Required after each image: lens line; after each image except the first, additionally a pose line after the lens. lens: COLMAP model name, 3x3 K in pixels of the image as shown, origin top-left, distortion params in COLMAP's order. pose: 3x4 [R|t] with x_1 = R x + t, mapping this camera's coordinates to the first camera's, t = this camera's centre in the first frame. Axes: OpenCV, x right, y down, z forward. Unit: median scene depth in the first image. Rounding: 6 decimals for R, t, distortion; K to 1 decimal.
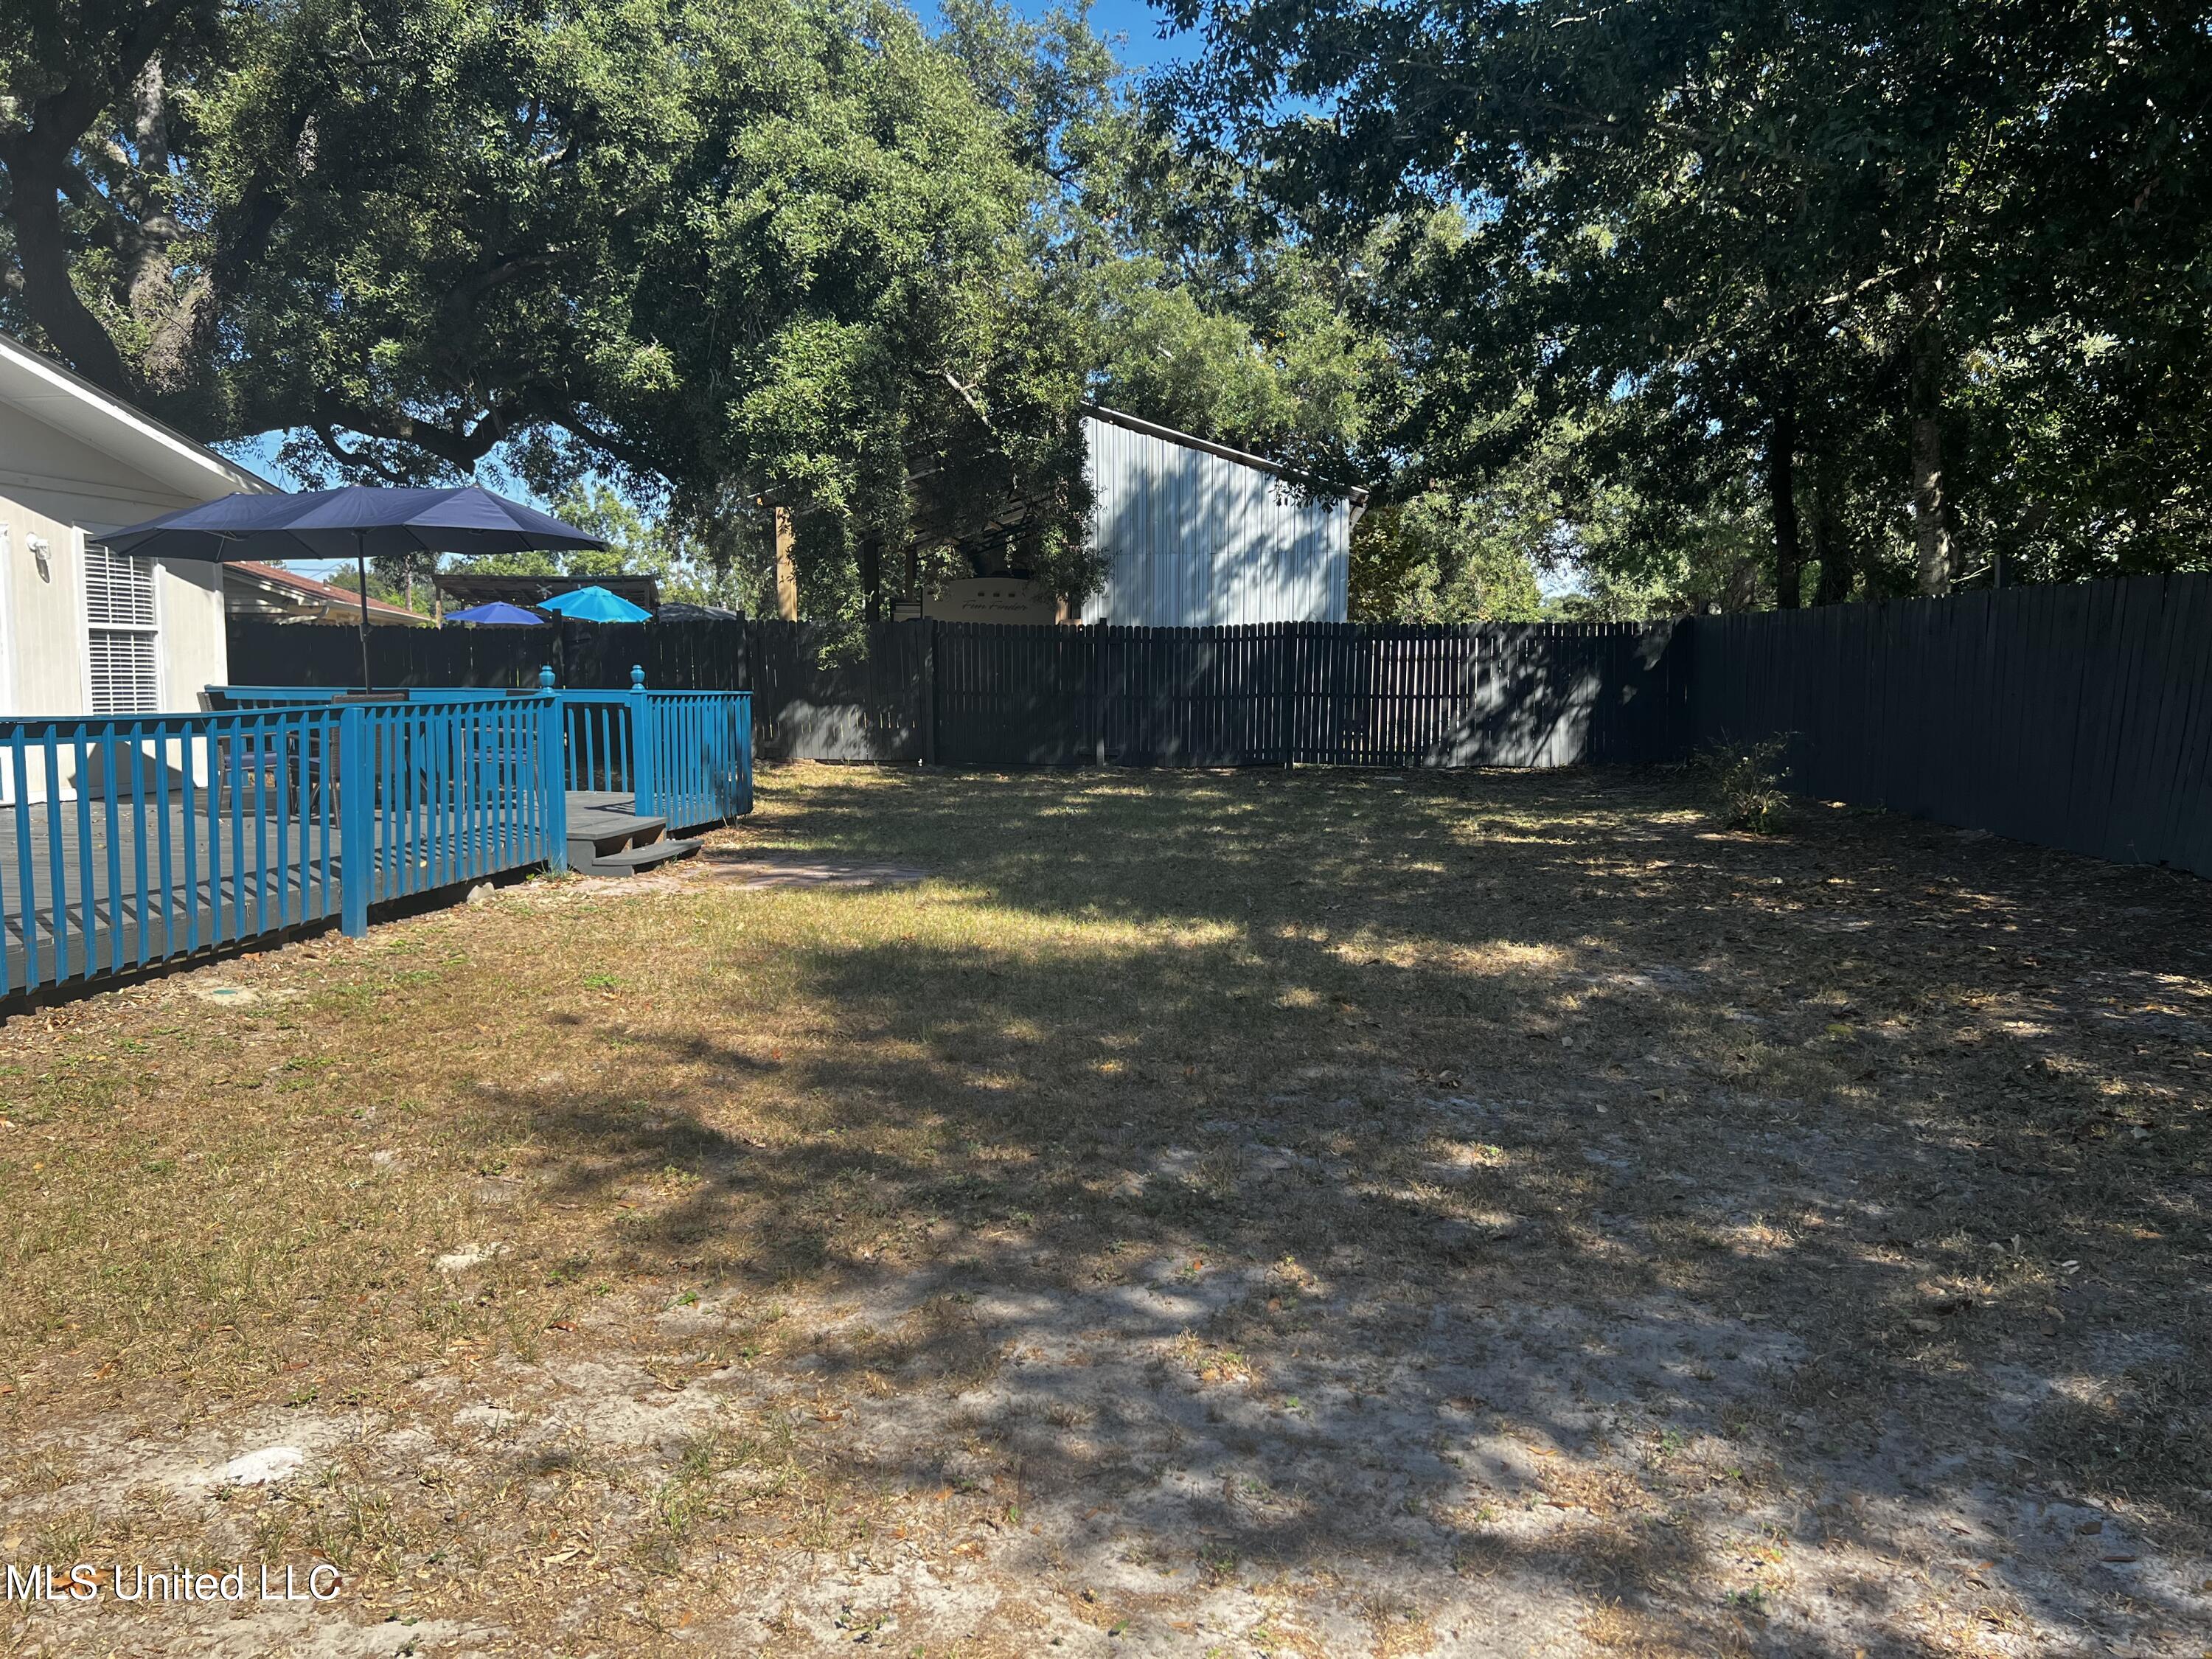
lens RADIAL K [[1647.8, 0, 1118.7], [0, 1647.8, 846.6], [0, 0, 1]] dist [0.009676, -0.013159]
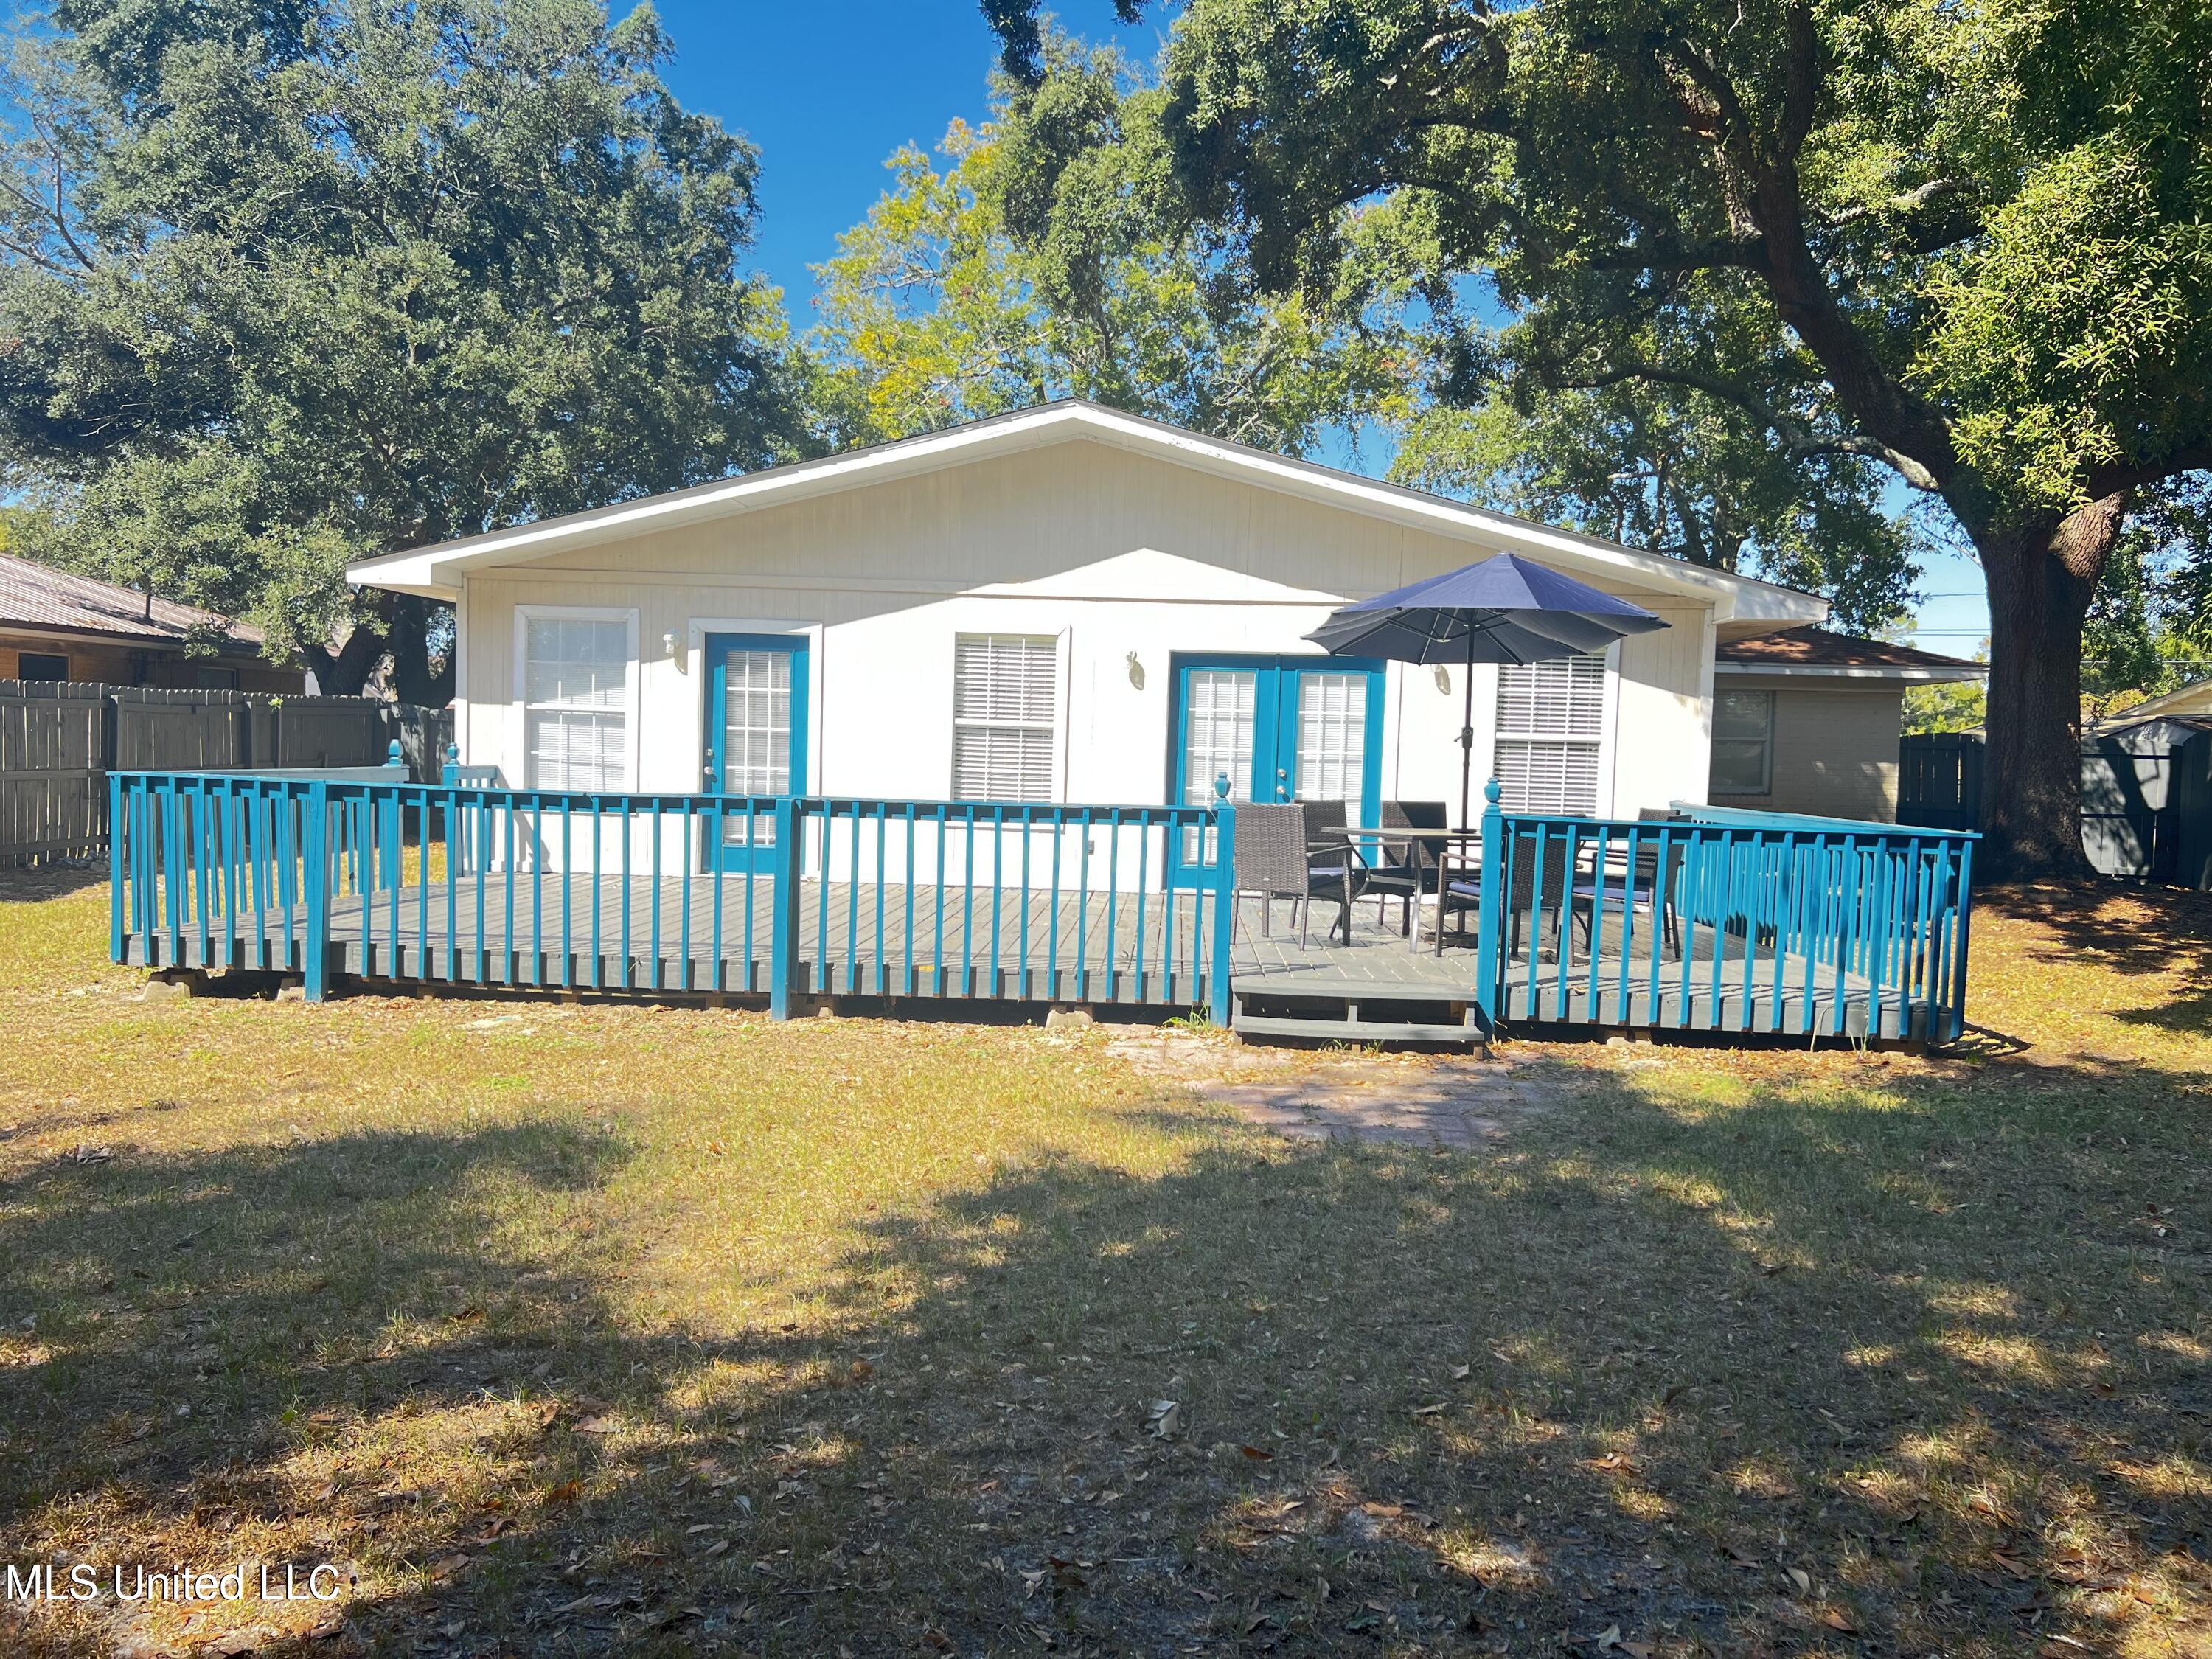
lens RADIAL K [[1647.8, 0, 1118.7], [0, 1647.8, 846.6], [0, 0, 1]] dist [0.009676, -0.013159]
pose [[0.057061, 0.046686, -0.997279, 0.428735], [-0.139137, 0.989530, 0.038362, -0.090400], [0.988628, 0.136569, 0.062959, 0.876798]]
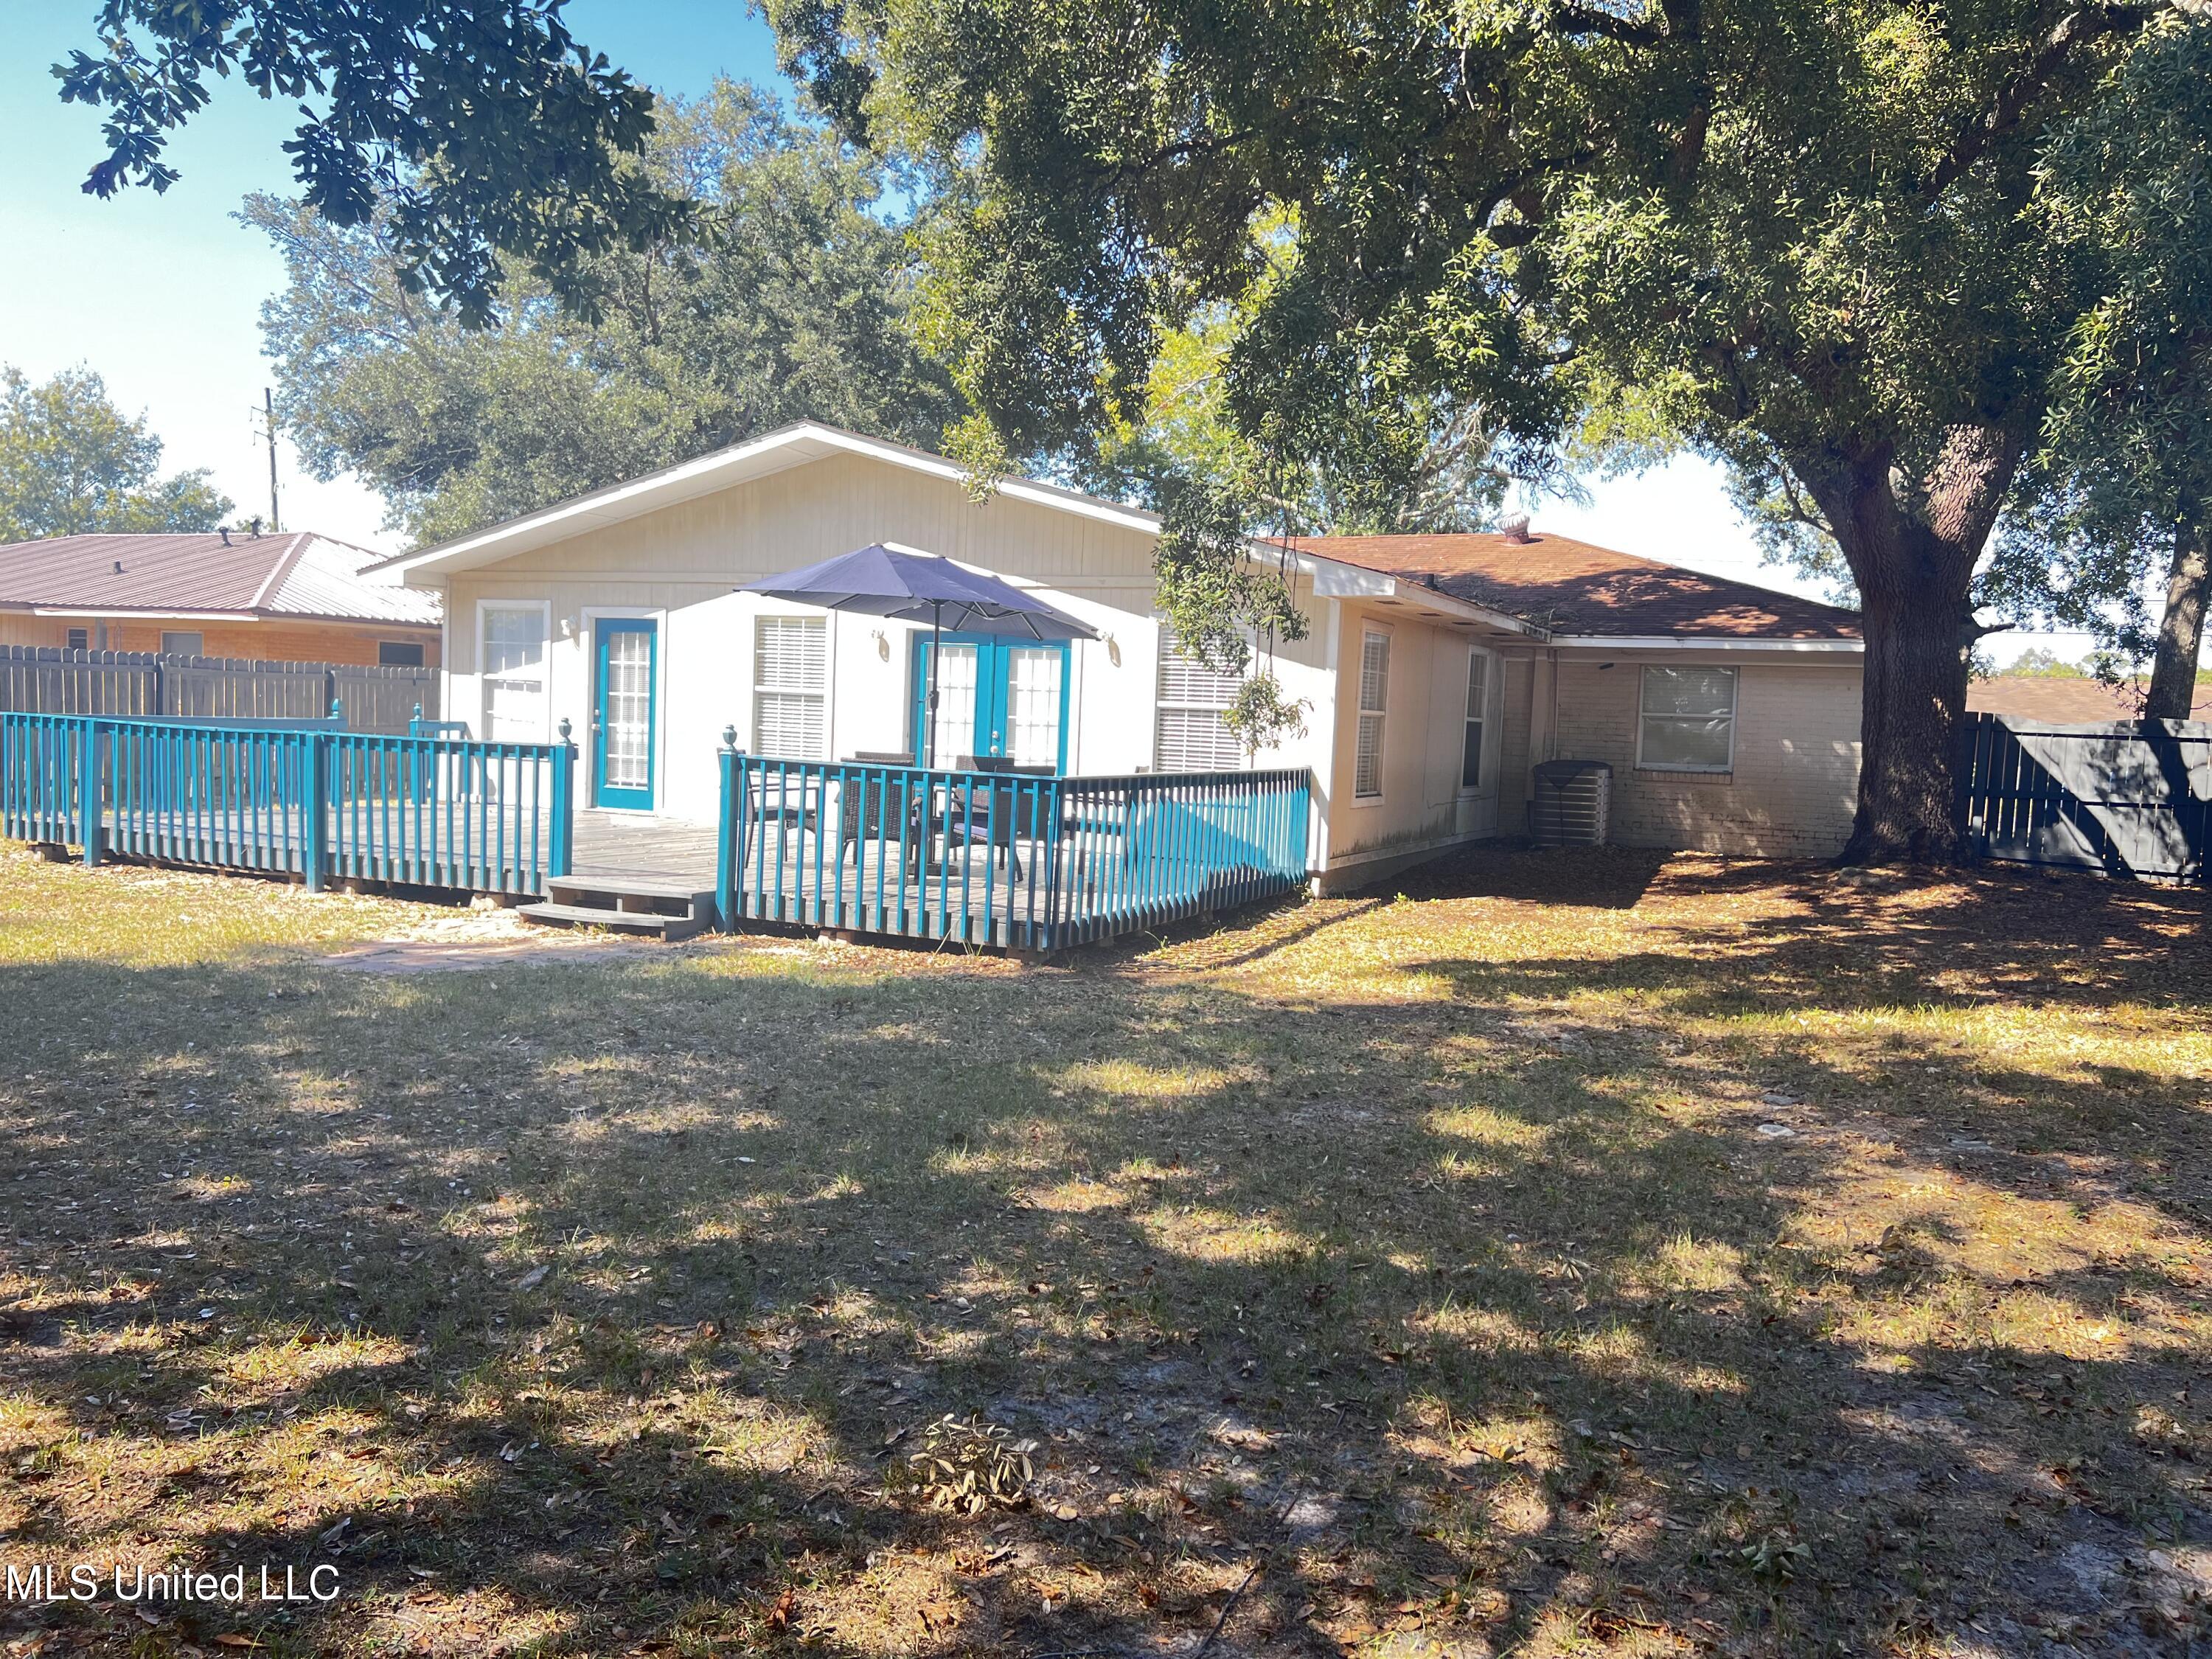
lens RADIAL K [[1647.8, 0, 1118.7], [0, 1647.8, 846.6], [0, 0, 1]] dist [0.009676, -0.013159]
pose [[-0.302960, 0.051653, -0.951602, 0.528760], [-0.150121, 0.983477, 0.101177, -0.178742], [0.941105, 0.173508, -0.290200, 1.592343]]
